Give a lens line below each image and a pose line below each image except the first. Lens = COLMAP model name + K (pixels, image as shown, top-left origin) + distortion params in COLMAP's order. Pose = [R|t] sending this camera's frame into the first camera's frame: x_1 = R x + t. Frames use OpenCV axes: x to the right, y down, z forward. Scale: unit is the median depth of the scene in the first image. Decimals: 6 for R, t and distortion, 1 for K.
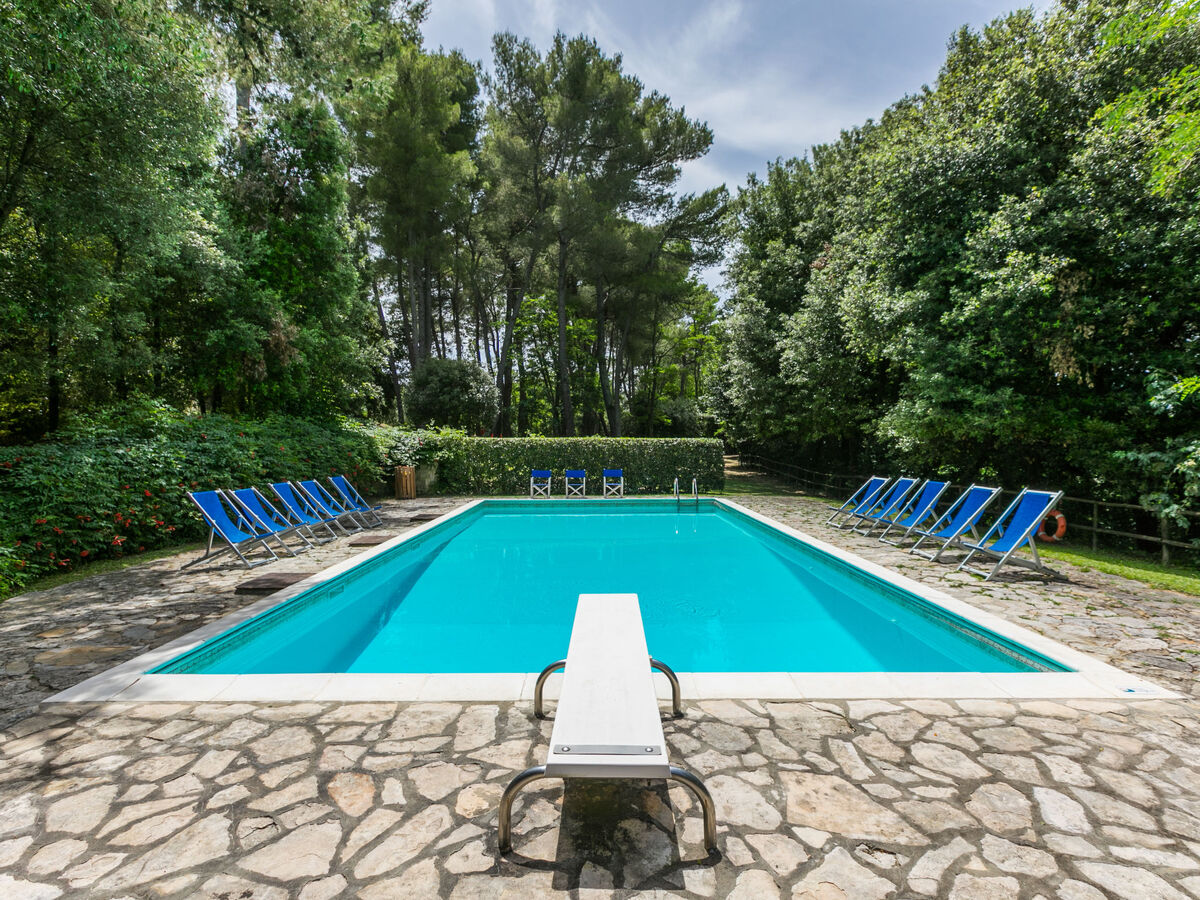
lens RADIAL K [[610.3, 0, 602.4], [0, 610.3, 452.4], [0, 0, 1]] dist [0.007318, -0.001307]
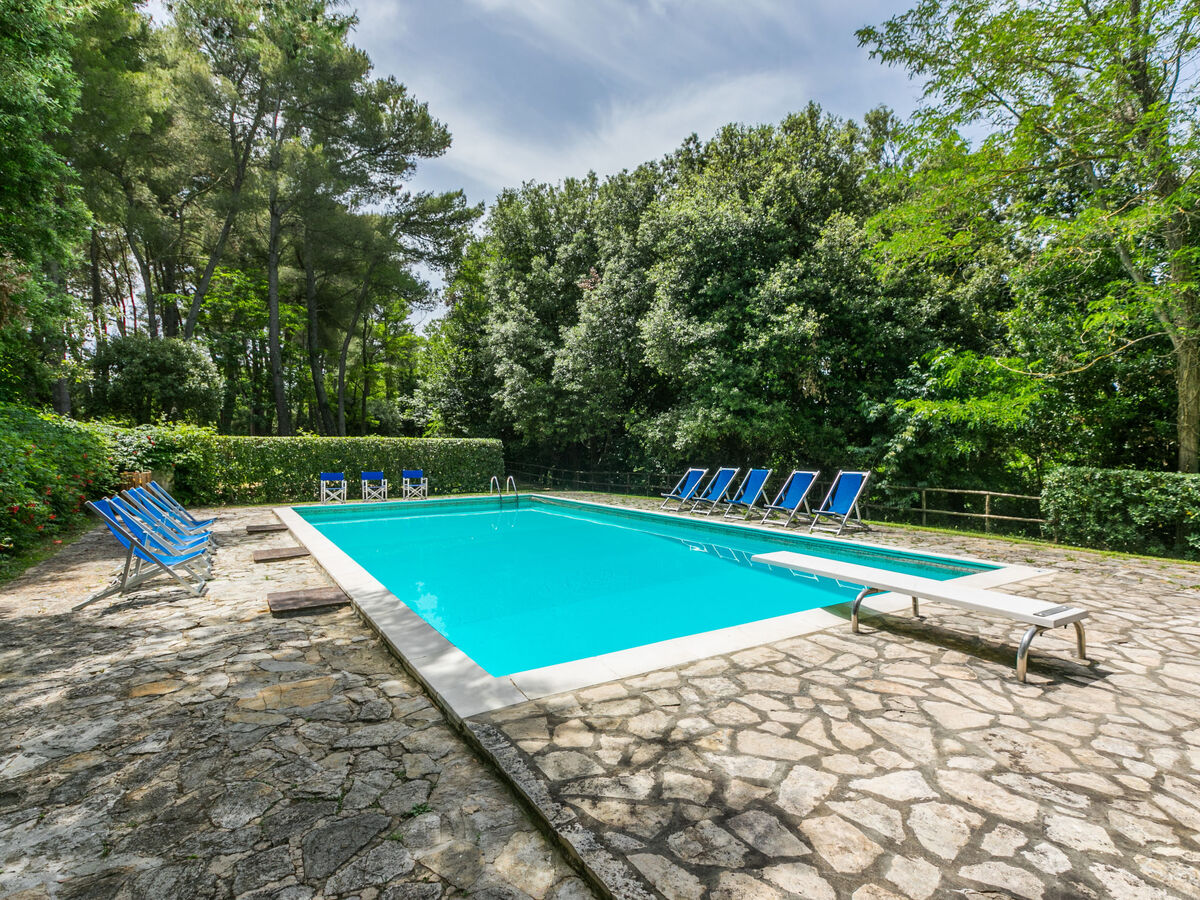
lens RADIAL K [[610.3, 0, 602.4], [0, 610.3, 452.4], [0, 0, 1]] dist [0.007318, -0.001307]
pose [[0.847563, -0.005761, 0.530663, -0.407733], [0.009257, 0.999949, -0.003929, 0.011299], [-0.530613, 0.008243, 0.847574, 0.051192]]
